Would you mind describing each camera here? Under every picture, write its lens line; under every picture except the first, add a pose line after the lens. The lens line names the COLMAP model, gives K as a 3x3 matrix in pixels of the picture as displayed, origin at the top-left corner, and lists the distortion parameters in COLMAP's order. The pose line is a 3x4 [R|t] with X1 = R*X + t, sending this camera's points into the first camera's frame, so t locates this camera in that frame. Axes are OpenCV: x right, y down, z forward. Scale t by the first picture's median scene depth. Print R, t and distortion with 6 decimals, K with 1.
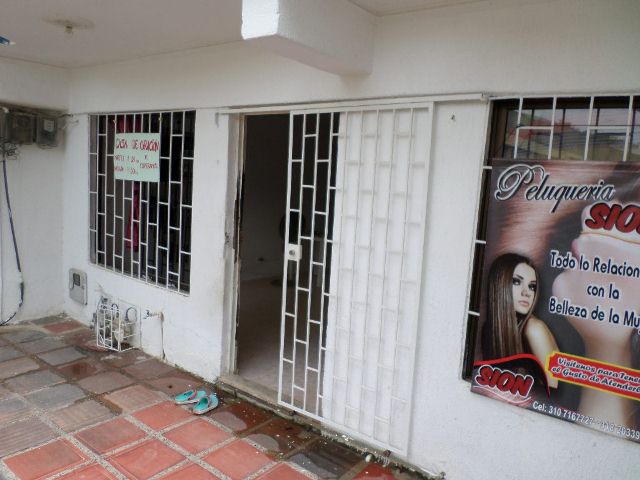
lens RADIAL K [[493.8, 0, 330.5], [0, 493.8, 228.2], [0, 0, 1]] dist [-0.012354, -0.006330]
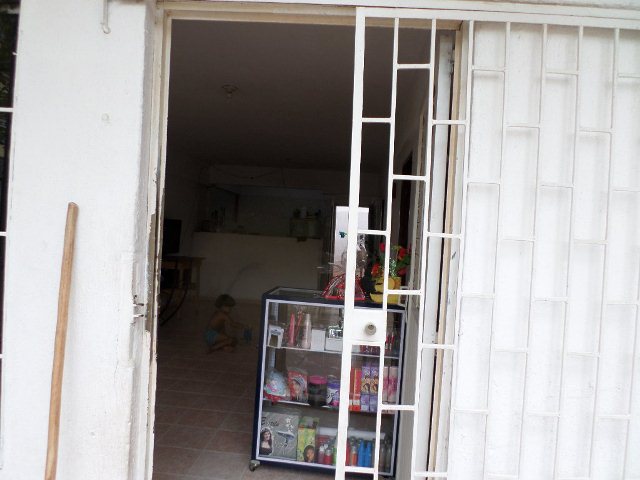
lens RADIAL K [[493.8, 0, 330.5], [0, 493.8, 228.2], [0, 0, 1]] dist [-0.012354, -0.006330]
pose [[0.820235, -0.010121, 0.571937, -0.337850], [0.049996, 0.997286, -0.054053, -0.016390], [-0.569837, 0.072931, 0.818515, 0.625988]]
